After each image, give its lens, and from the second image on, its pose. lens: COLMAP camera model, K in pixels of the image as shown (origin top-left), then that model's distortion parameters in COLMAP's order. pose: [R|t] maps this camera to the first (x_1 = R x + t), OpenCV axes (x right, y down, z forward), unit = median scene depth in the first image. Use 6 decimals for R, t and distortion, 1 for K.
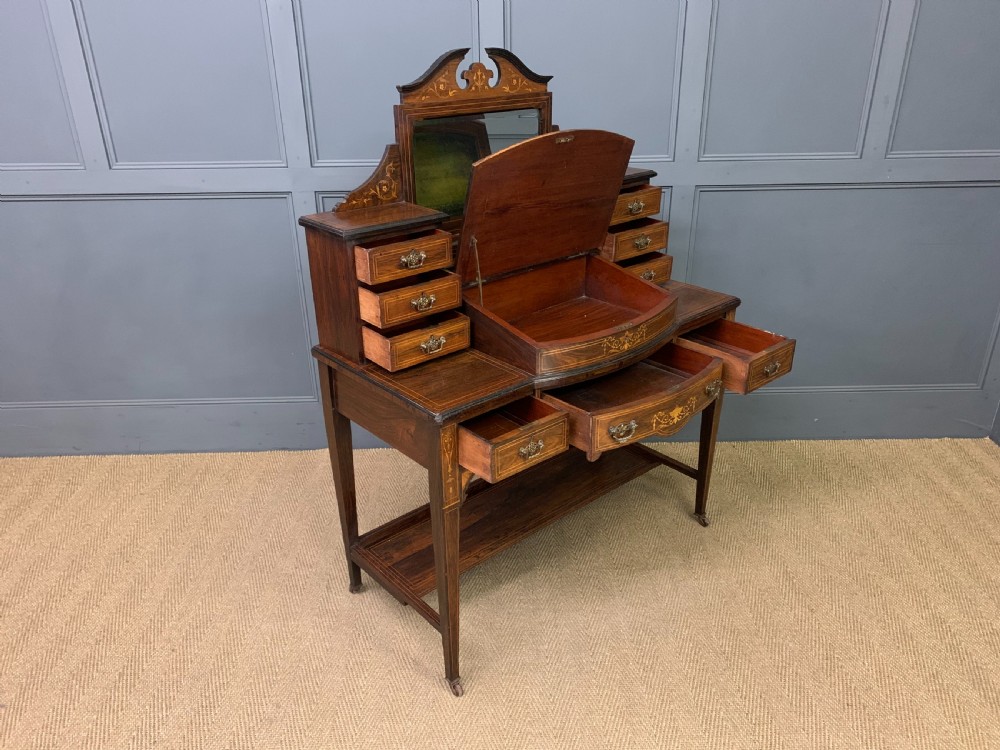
lens RADIAL K [[772.8, 0, 503.5], [0, 772.8, 393.8], [0, 0, 1]] dist [0.011509, 0.002616]
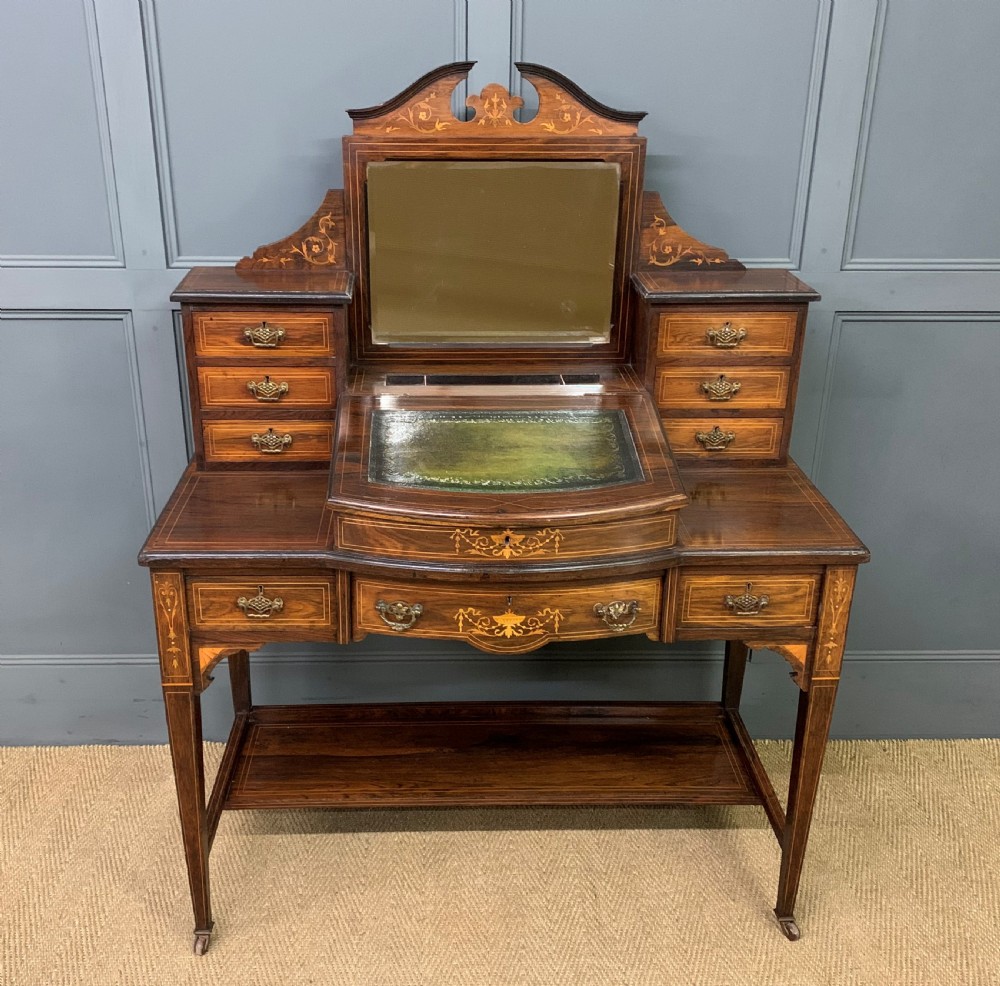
lens RADIAL K [[1116.6, 0, 468.8], [0, 1116.6, 509.7], [0, 0, 1]] dist [0.148058, -0.347053]
pose [[0.769894, 0.270047, -0.578219, 0.585891], [-0.291885, 0.954739, 0.057252, -0.124946], [0.567509, 0.124695, 0.813870, 0.237495]]
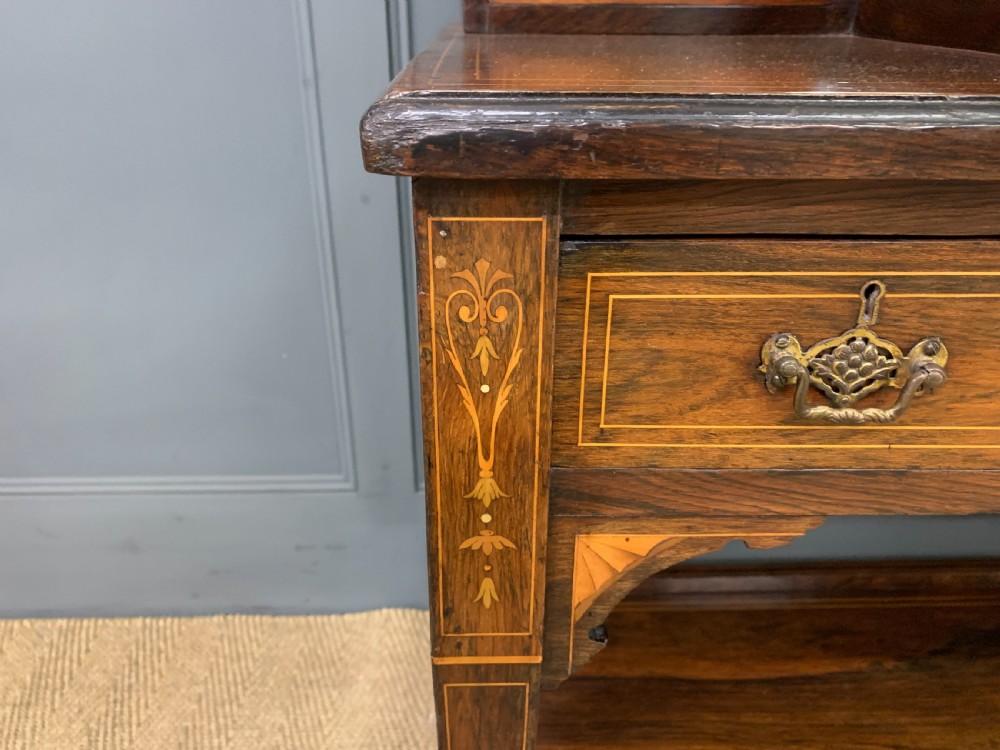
lens RADIAL K [[794.6, 0, 501.8], [0, 794.6, 383.8], [0, 0, 1]] dist [0.021801, -0.014839]
pose [[0.765161, 0.301627, -0.568814, 0.025241], [-0.287057, 0.950625, 0.117945, 0.042835], [0.576304, 0.073035, 0.813965, 0.695600]]
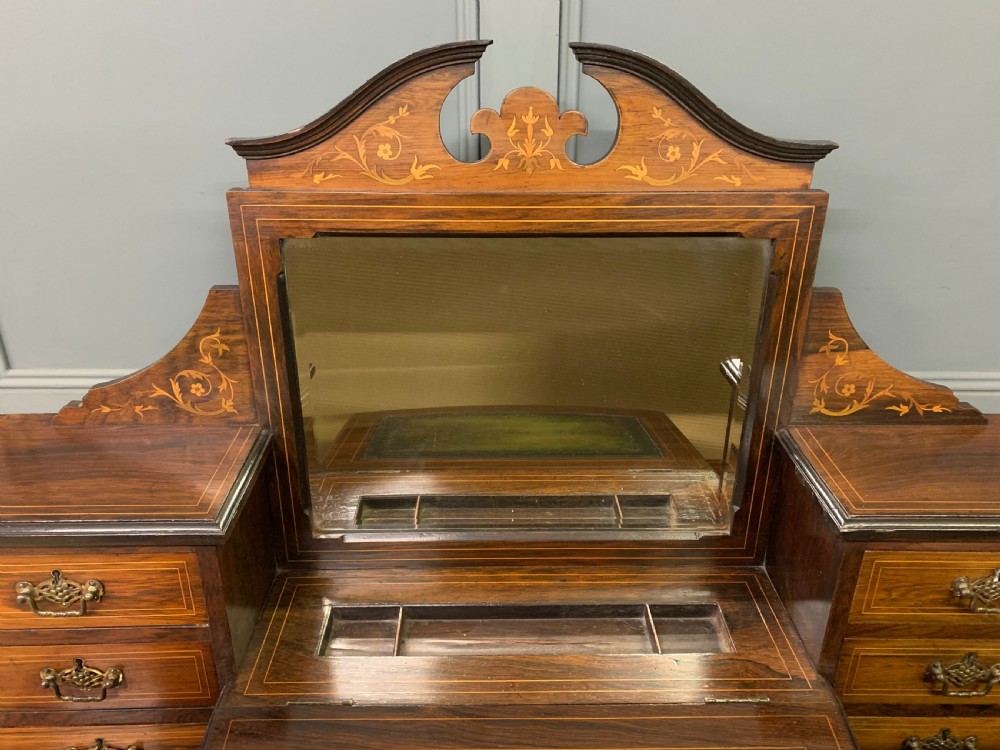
lens RADIAL K [[769.6, 0, 500.6], [0, 769.6, 380.8], [0, 0, 1]] dist [0.016176, -0.000506]
pose [[0.755720, 0.284299, -0.589968, 0.177428], [-0.295825, 0.951905, 0.079776, -0.321427], [0.584274, 0.114239, 0.803476, 0.721093]]
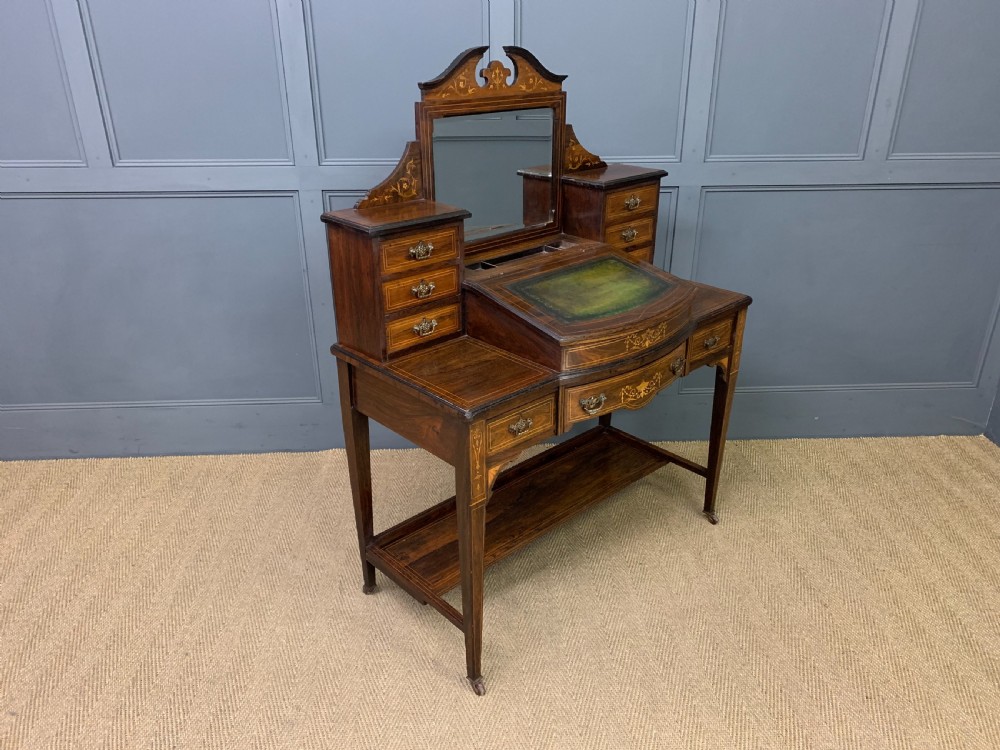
lens RADIAL K [[771.6, 0, 504.8], [0, 771.6, 393.0], [0, 0, 1]] dist [0.015866, -0.002804]
pose [[0.999447, -0.004256, 0.032988, -0.054936], [0.004486, 0.999966, -0.006912, 0.008373], [-0.032958, 0.007056, 0.999432, 0.002866]]
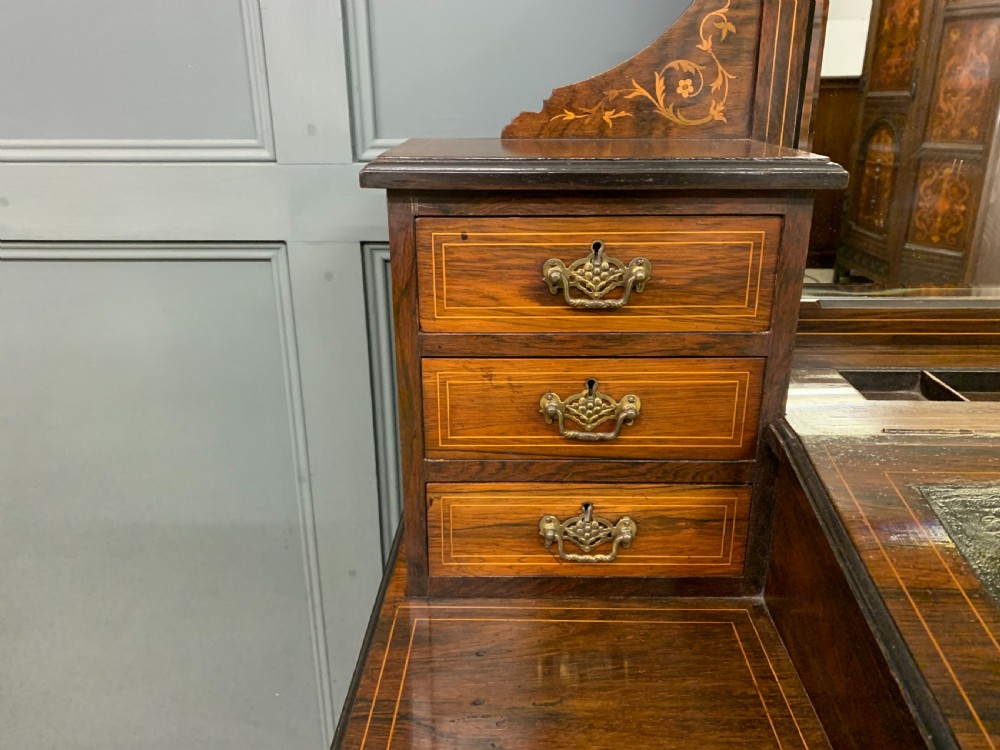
lens RADIAL K [[781.3, 0, 499.9], [0, 781.3, 366.8], [0, 0, 1]] dist [0.025326, -0.008287]
pose [[0.726457, 0.233040, -0.646492, 0.024958], [-0.298773, 0.954288, 0.008263, -0.125907], [0.618866, 0.187152, 0.762876, 0.676339]]
